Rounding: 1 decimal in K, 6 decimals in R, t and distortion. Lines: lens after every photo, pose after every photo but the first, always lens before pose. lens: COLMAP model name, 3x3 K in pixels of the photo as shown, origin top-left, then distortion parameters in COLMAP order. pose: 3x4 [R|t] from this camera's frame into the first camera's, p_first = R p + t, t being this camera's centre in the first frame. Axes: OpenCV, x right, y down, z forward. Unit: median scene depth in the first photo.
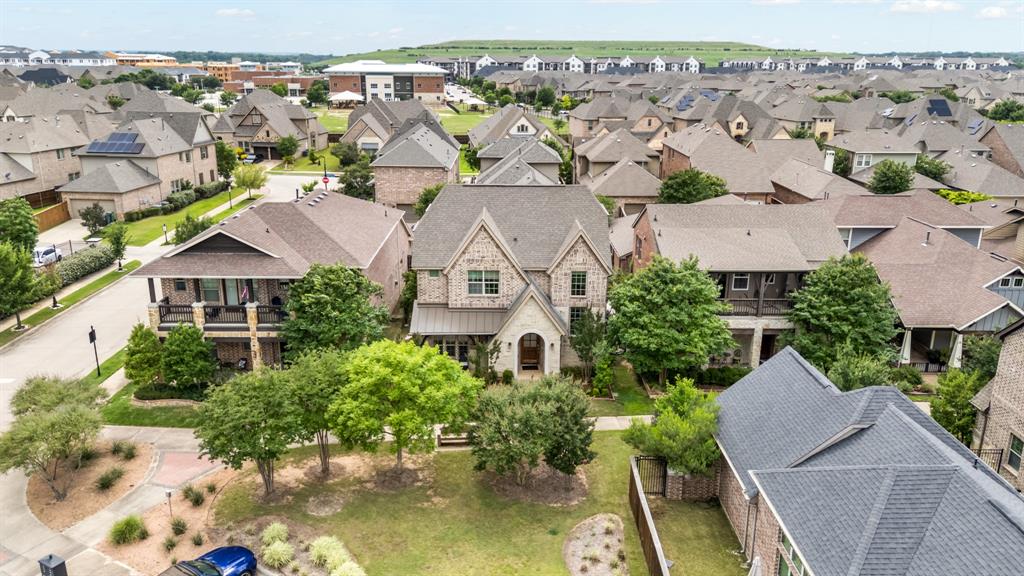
lens RADIAL K [[763.8, 0, 512.4], [0, 763.8, 285.0], [0, 0, 1]] dist [0.079185, -0.087266]
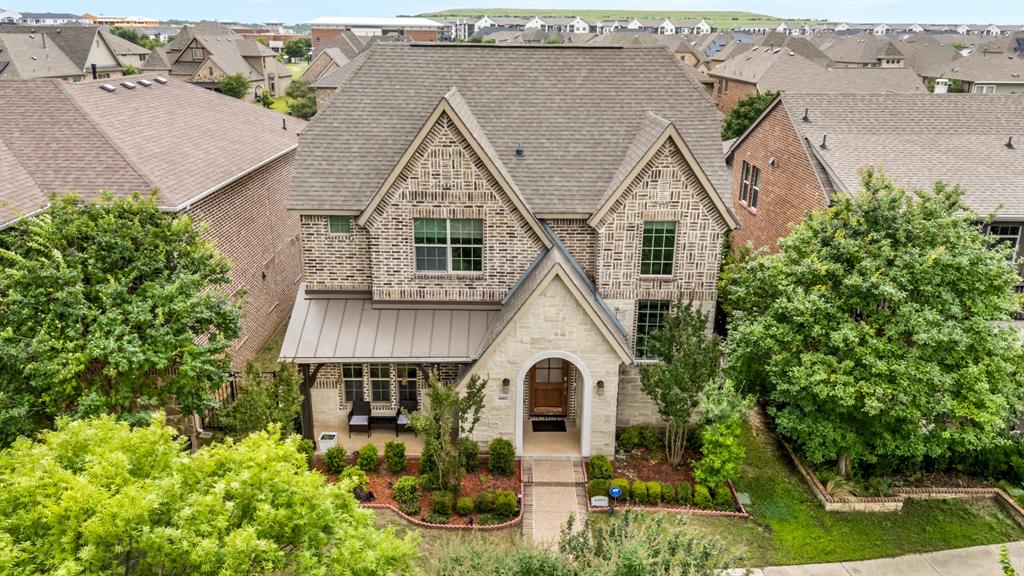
lens RADIAL K [[763.8, 0, 512.4], [0, 763.8, 285.0], [0, 0, 1]] dist [0.079185, -0.087266]
pose [[0.999993, 0.003799, 0.000154, 0.000049], [-0.003802, 0.999528, 0.030500, 0.006293], [-0.000038, -0.030500, 0.999535, 0.542041]]
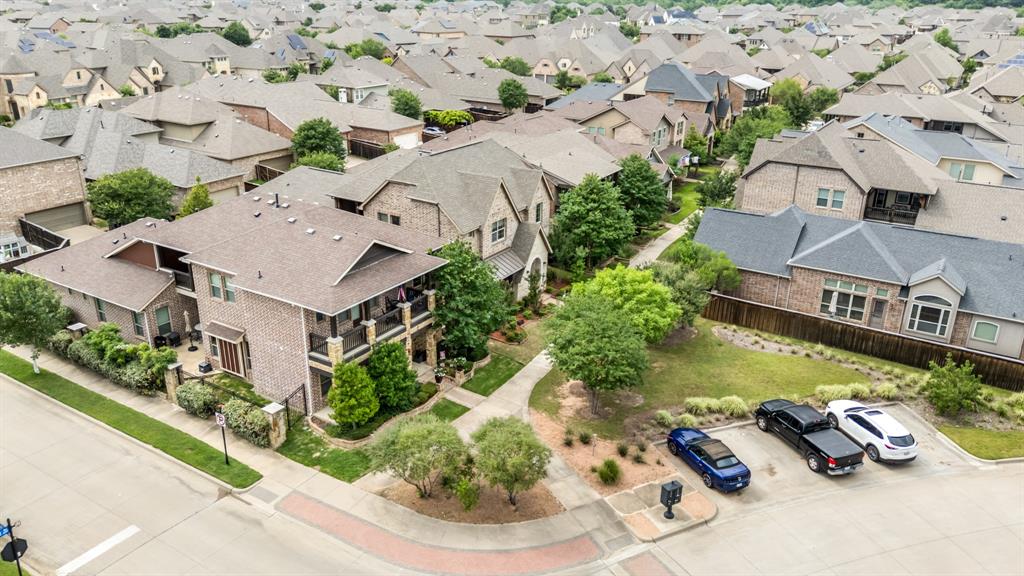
lens RADIAL K [[763.8, 0, 512.4], [0, 763.8, 285.0], [0, 0, 1]] dist [0.079185, -0.087266]
pose [[0.539192, -0.306227, 0.784536, -0.992521], [0.232223, 0.949497, 0.211015, -0.169676], [-0.809534, 0.068410, 0.583074, 0.284820]]
